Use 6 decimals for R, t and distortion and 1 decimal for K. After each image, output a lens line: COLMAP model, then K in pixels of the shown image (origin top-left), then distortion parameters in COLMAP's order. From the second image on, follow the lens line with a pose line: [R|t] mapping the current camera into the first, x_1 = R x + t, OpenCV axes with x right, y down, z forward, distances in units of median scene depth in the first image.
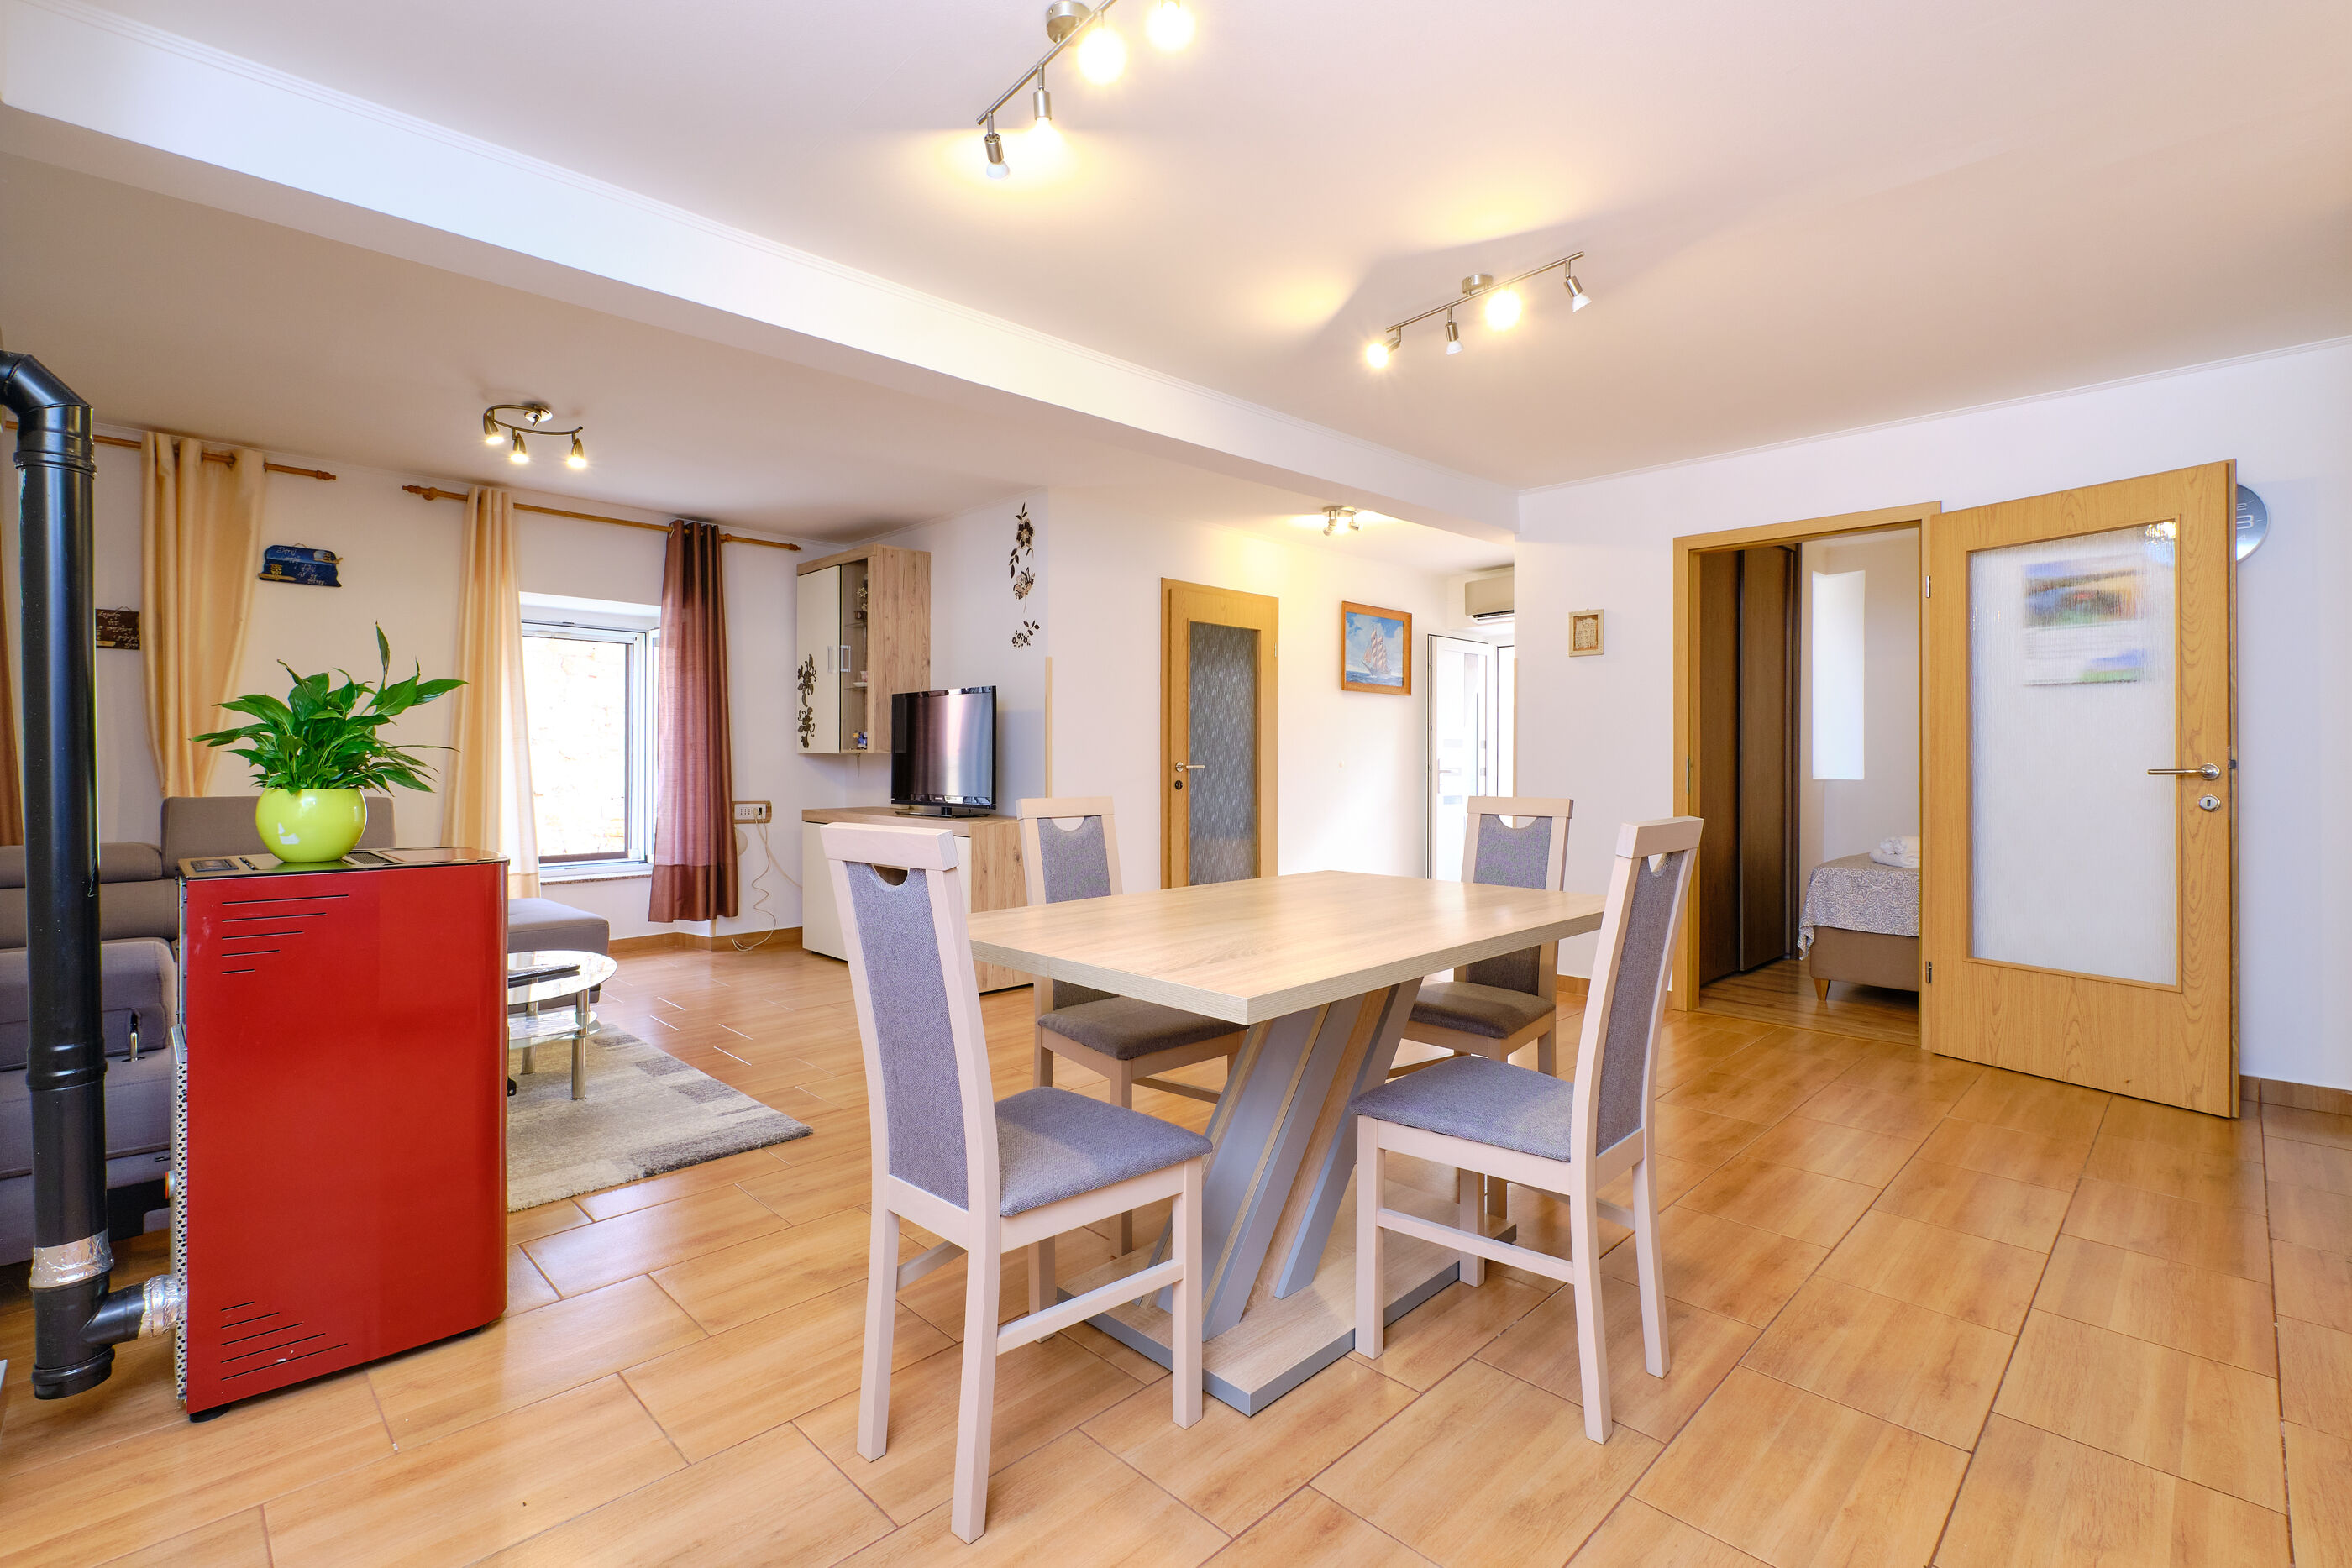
lens RADIAL K [[1042.8, 0, 1176.0], [0, 1042.8, 784.0], [0, 0, 1]] dist [-0.004716, -0.000300]
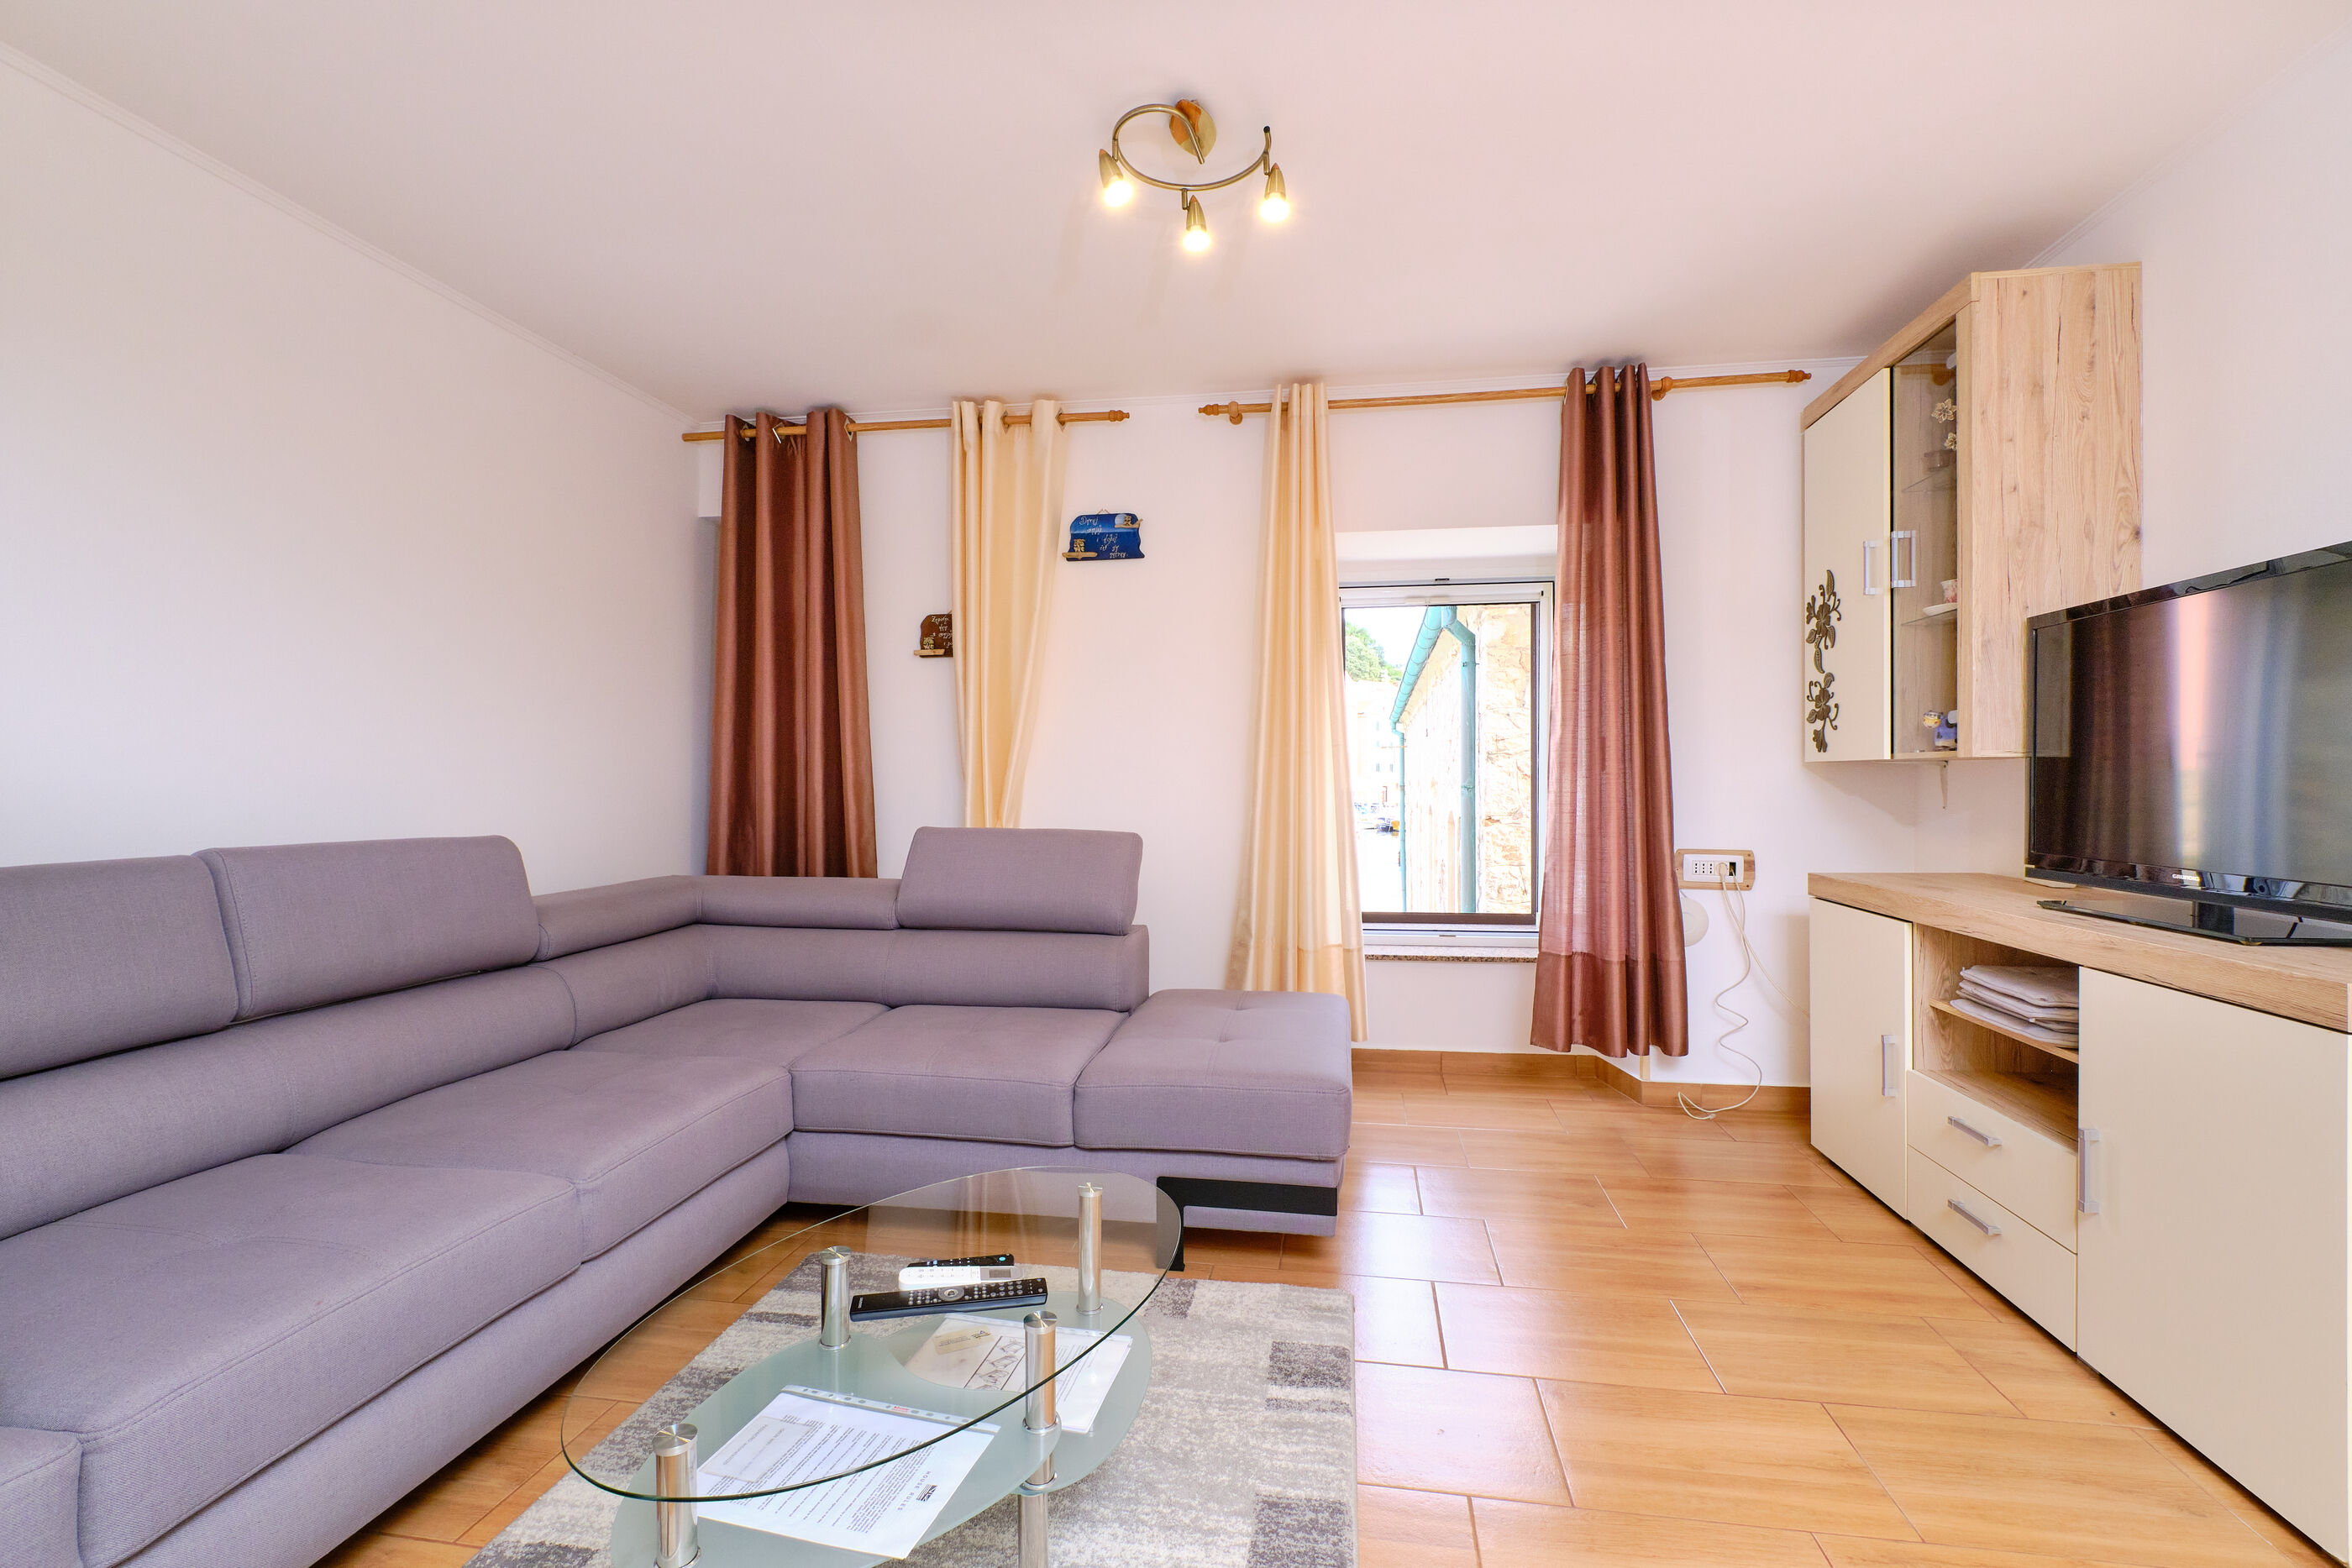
lens RADIAL K [[1042.8, 0, 1176.0], [0, 1042.8, 784.0], [0, 0, 1]] dist [-0.004716, -0.000300]
pose [[0.575838, -0.002766, -0.817559, -0.125983], [-0.012741, 0.999842, -0.012357, -0.009051], [0.817464, 0.017533, 0.575712, 0.475564]]
